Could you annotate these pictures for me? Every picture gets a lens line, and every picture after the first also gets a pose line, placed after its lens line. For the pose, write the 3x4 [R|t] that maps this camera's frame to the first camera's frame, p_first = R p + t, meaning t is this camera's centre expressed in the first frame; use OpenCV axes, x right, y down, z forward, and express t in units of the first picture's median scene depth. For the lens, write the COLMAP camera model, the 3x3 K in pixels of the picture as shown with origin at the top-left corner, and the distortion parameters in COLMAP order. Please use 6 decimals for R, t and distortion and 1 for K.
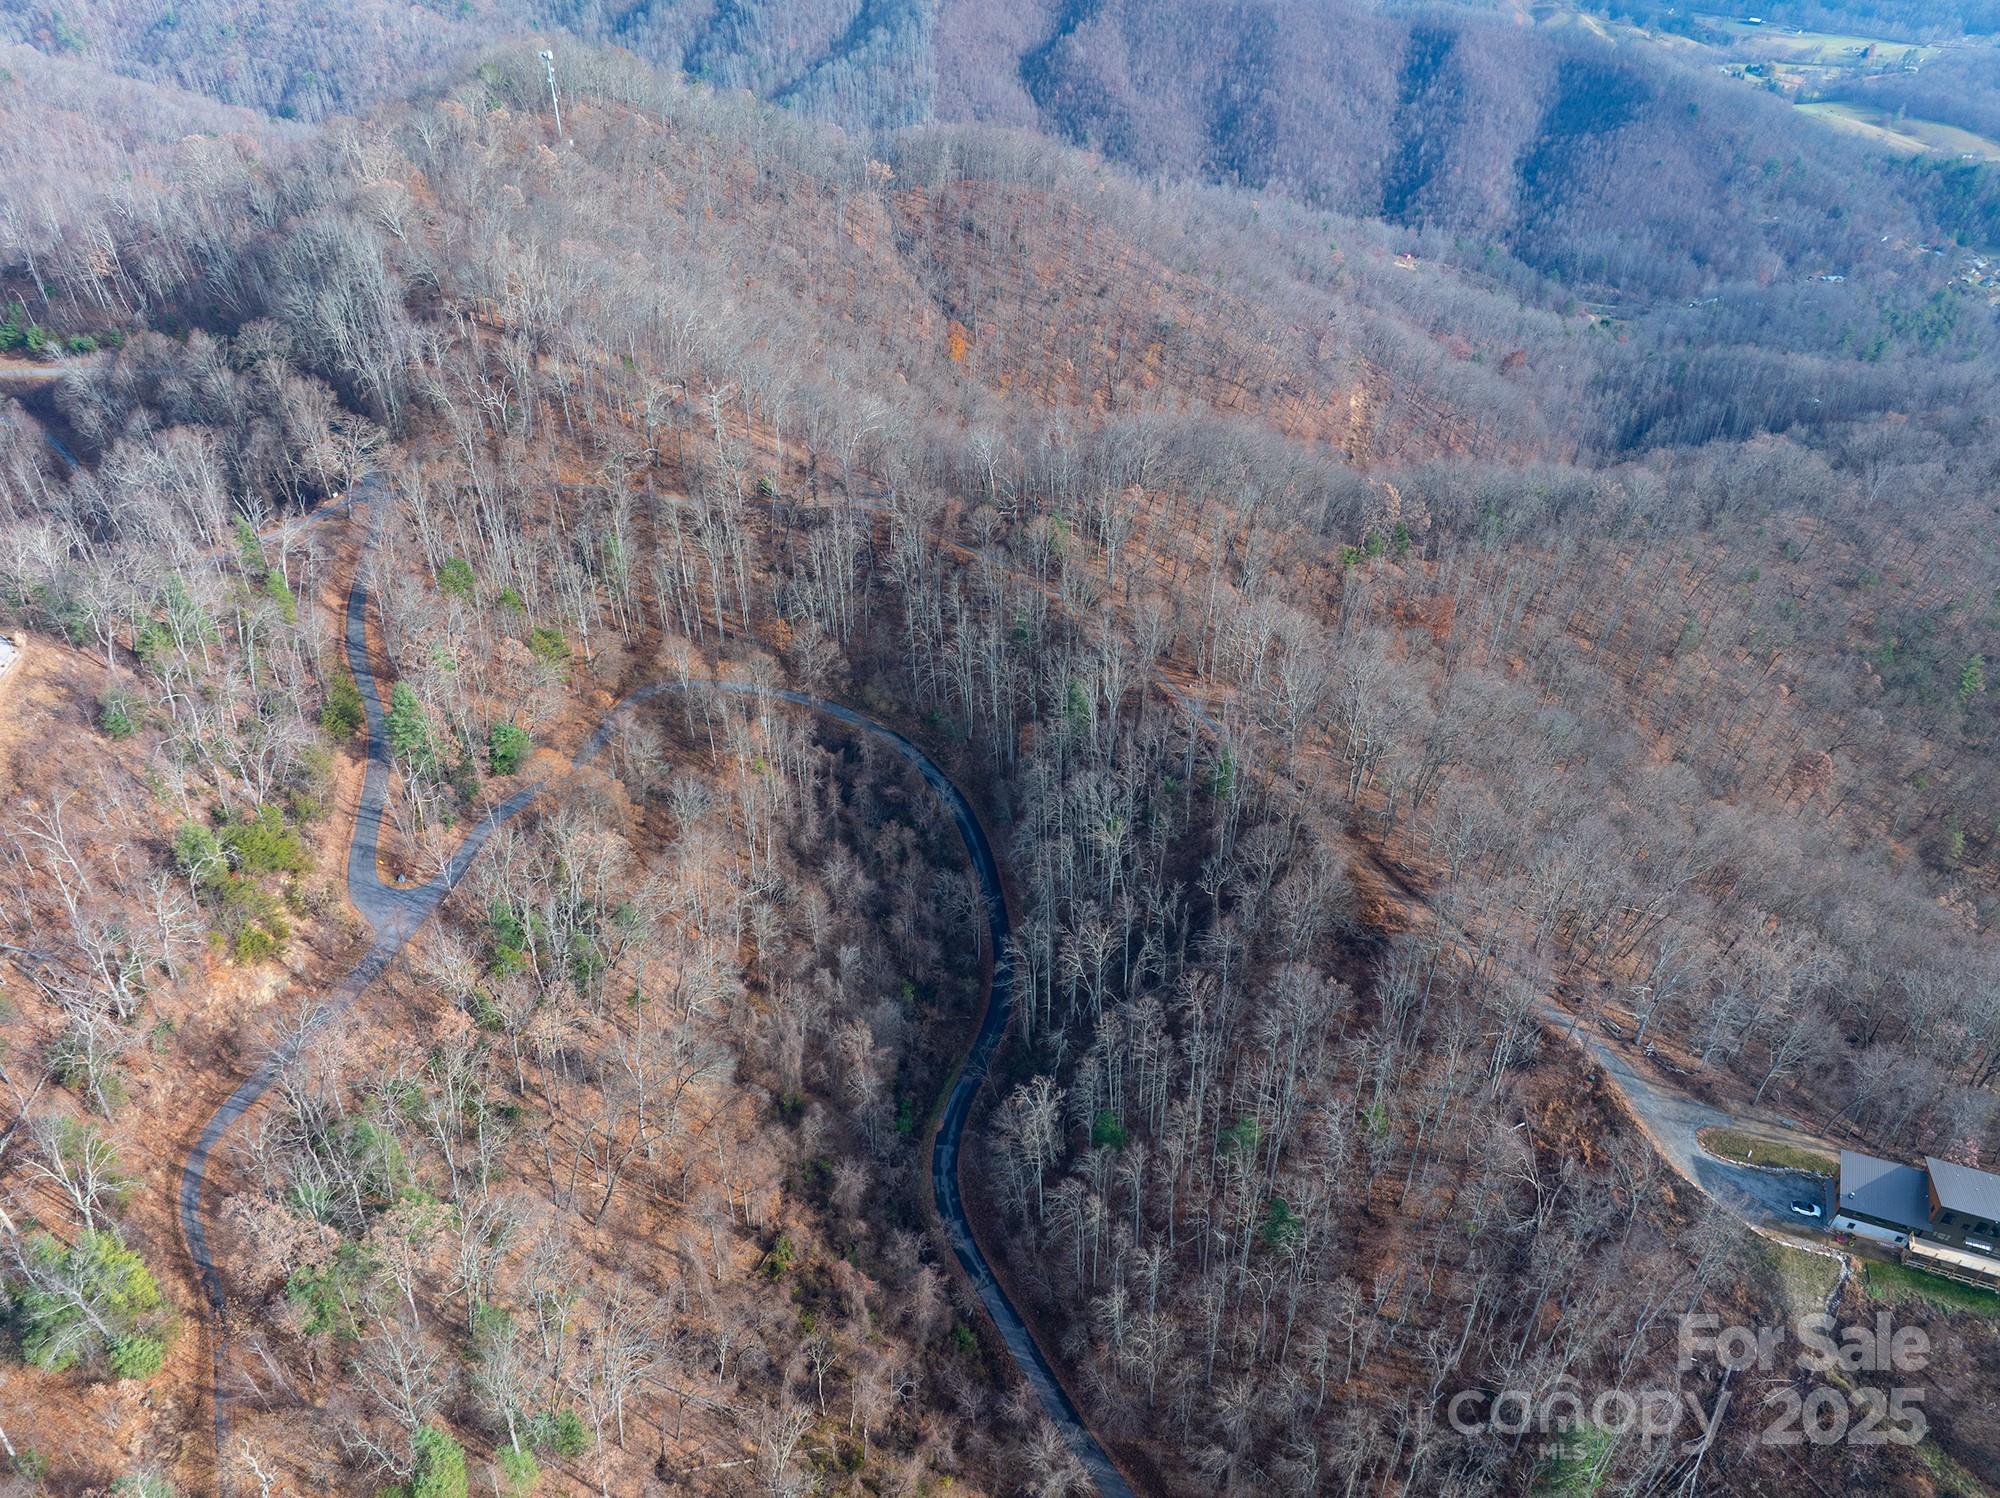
lens RADIAL K [[1407.4, 0, 1003.9], [0, 1407.4, 749.7], [0, 0, 1]] dist [-0.049546, 0.017354]
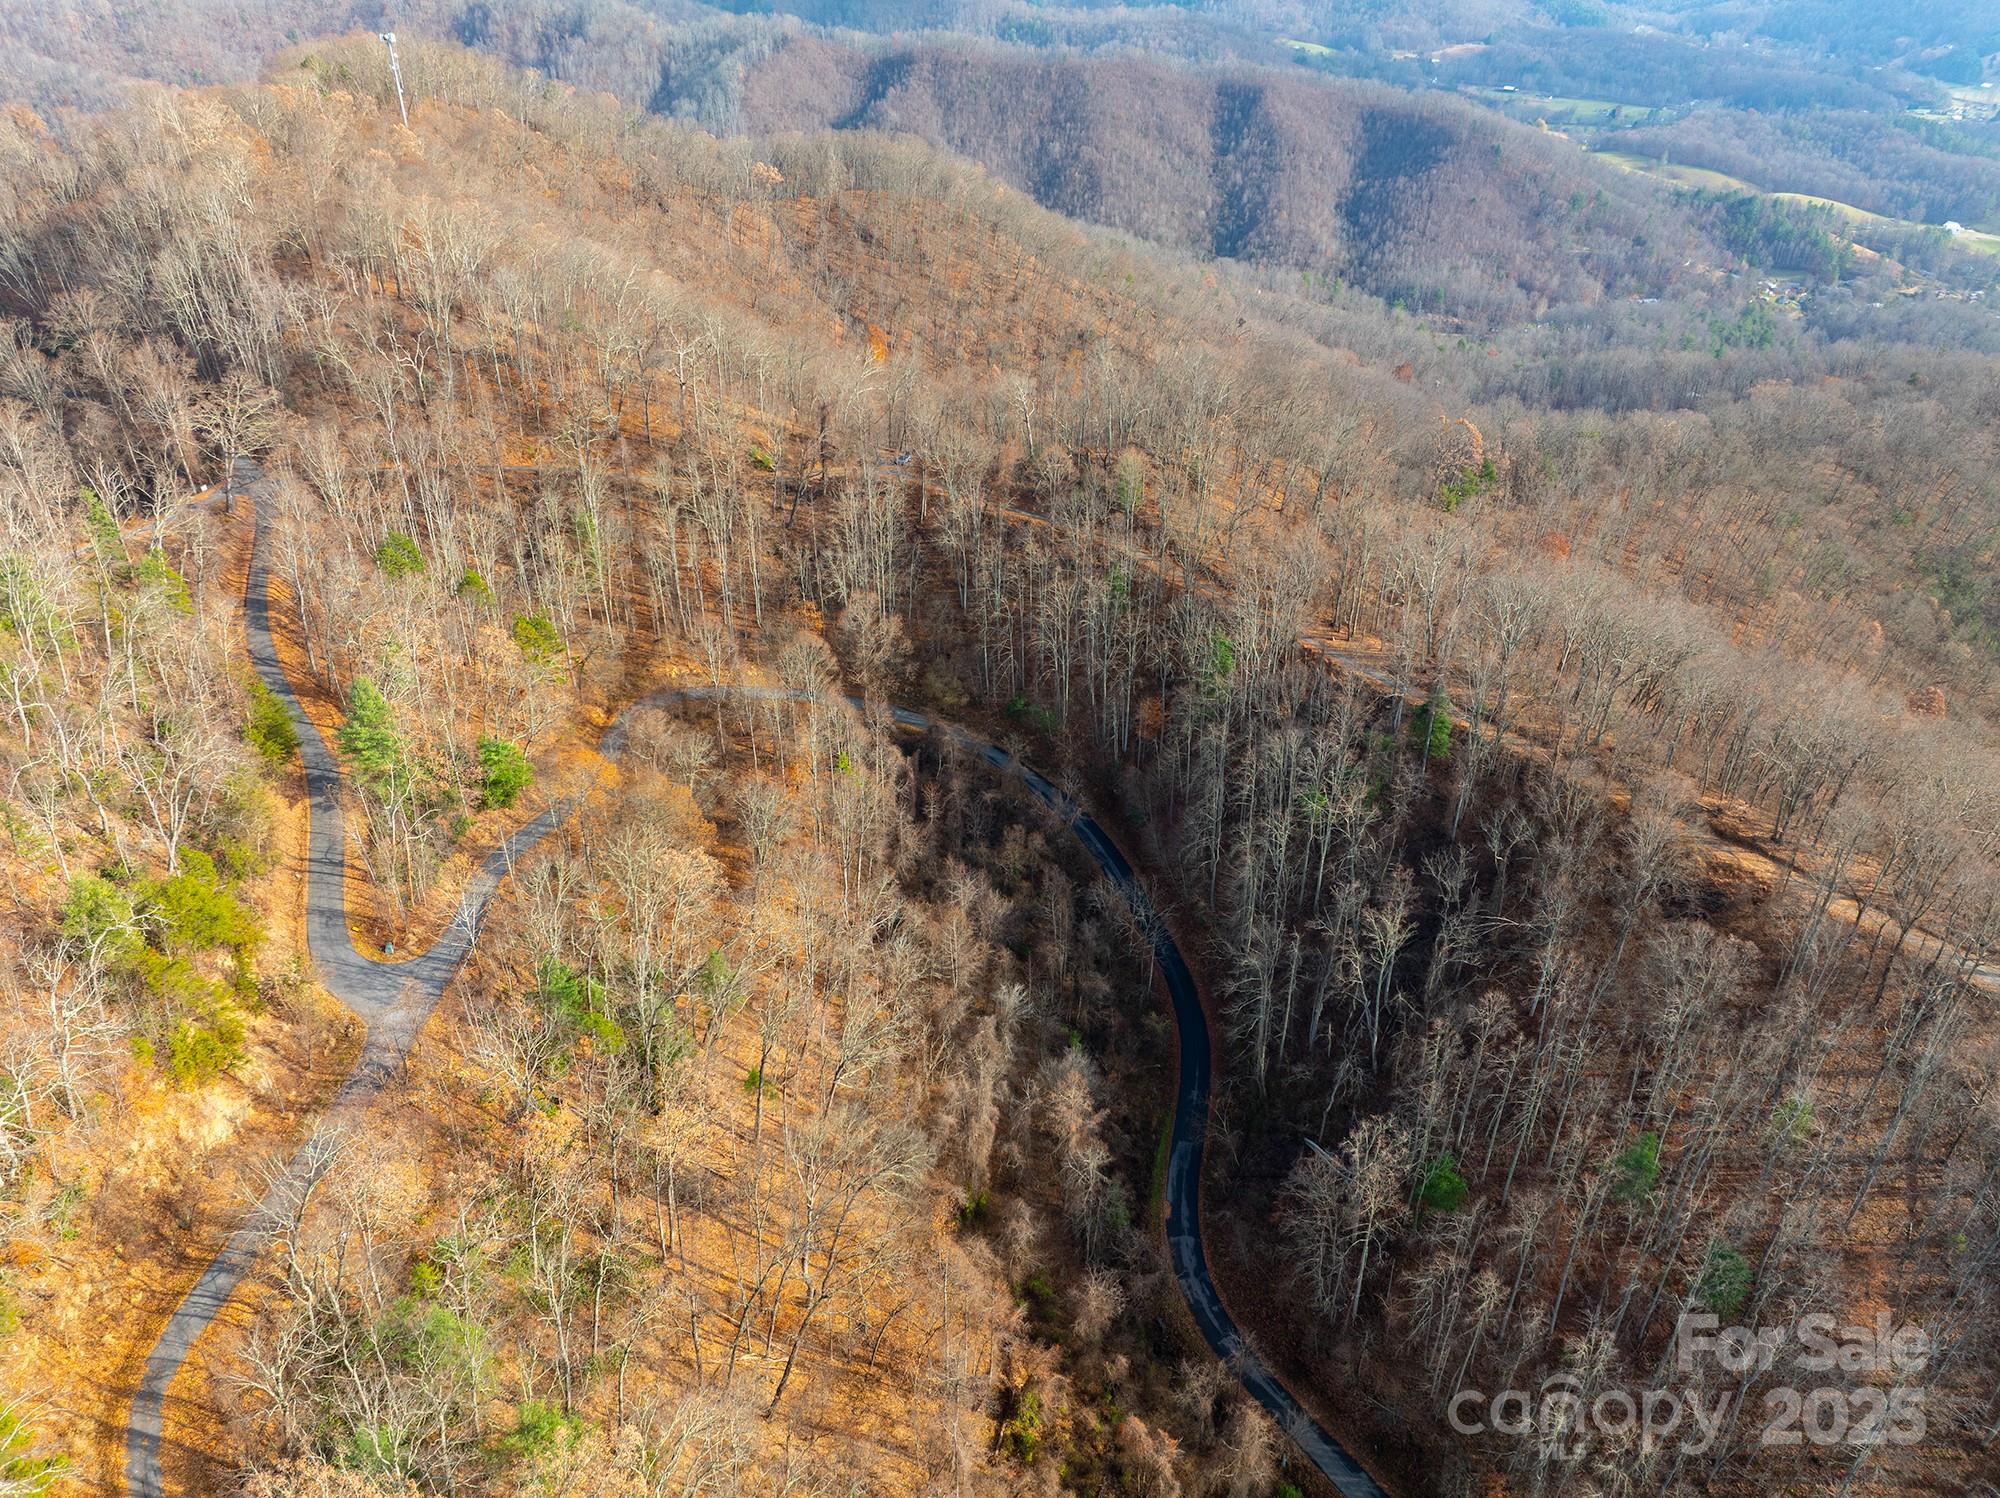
lens RADIAL K [[1407.4, 0, 1004.9], [0, 1407.4, 751.4], [0, 0, 1]] dist [-0.049546, 0.017354]
pose [[0.987441, -0.081903, 0.135098, -0.178613], [0.090629, 0.994091, -0.059743, 0.053077], [-0.129406, 0.071236, 0.989030, 0.221088]]
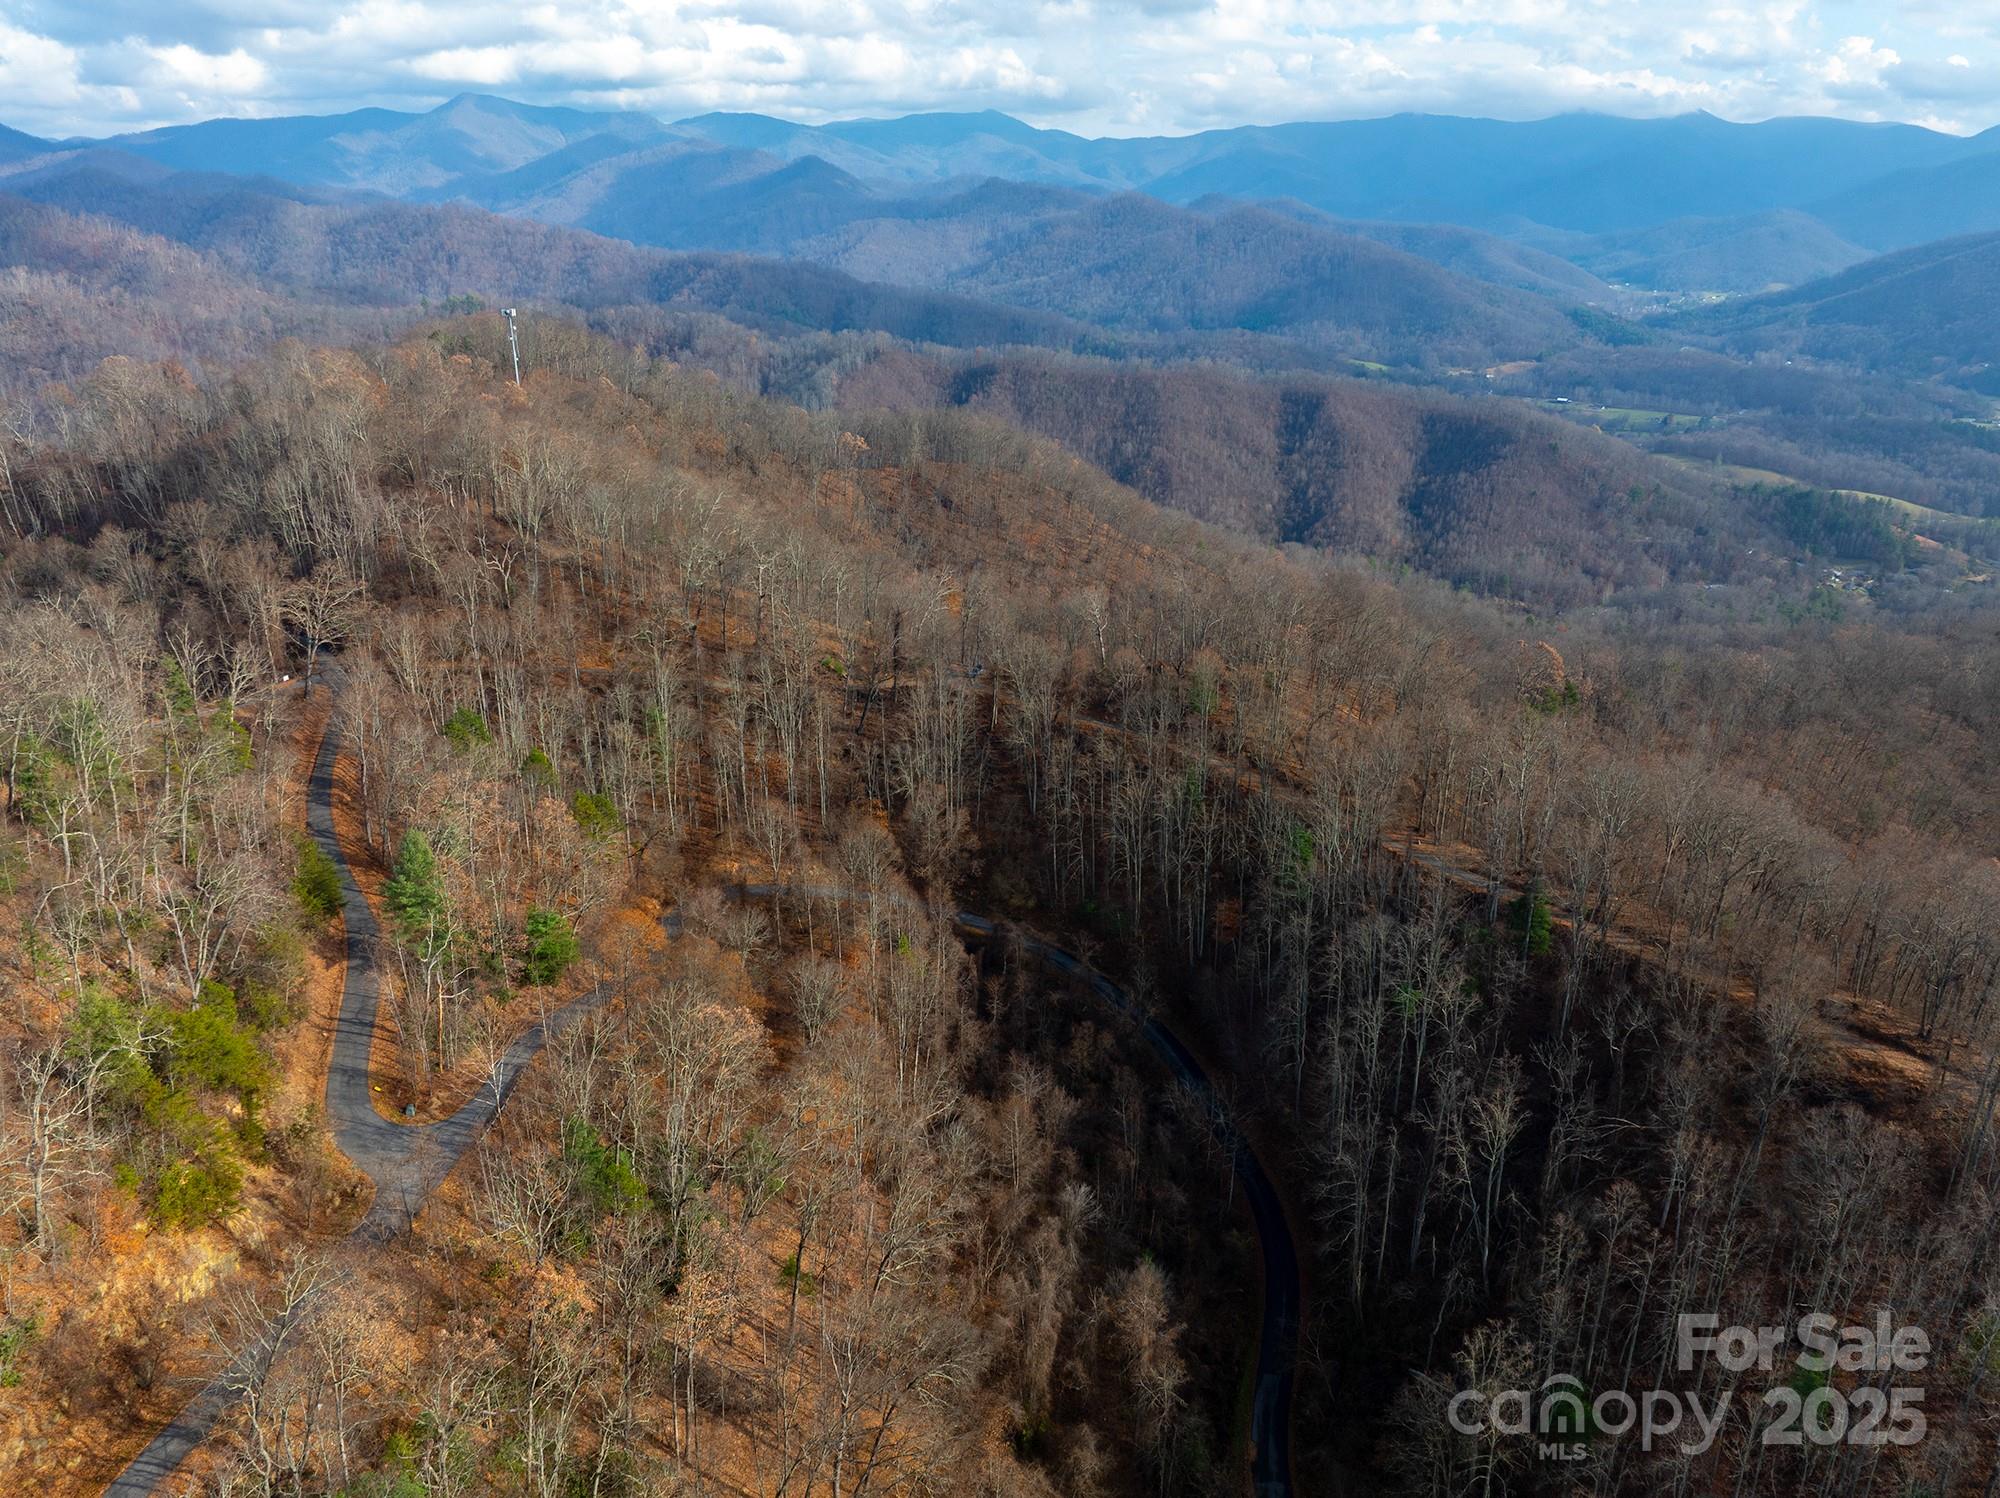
lens RADIAL K [[1407.4, 0, 1003.8], [0, 1407.4, 752.0], [0, 0, 1]] dist [-0.049546, 0.017354]
pose [[0.994385, -0.040321, 0.097840, -0.177947], [0.065204, 0.961660, -0.266381, 0.101821], [-0.083348, 0.271265, 0.958889, 0.258626]]
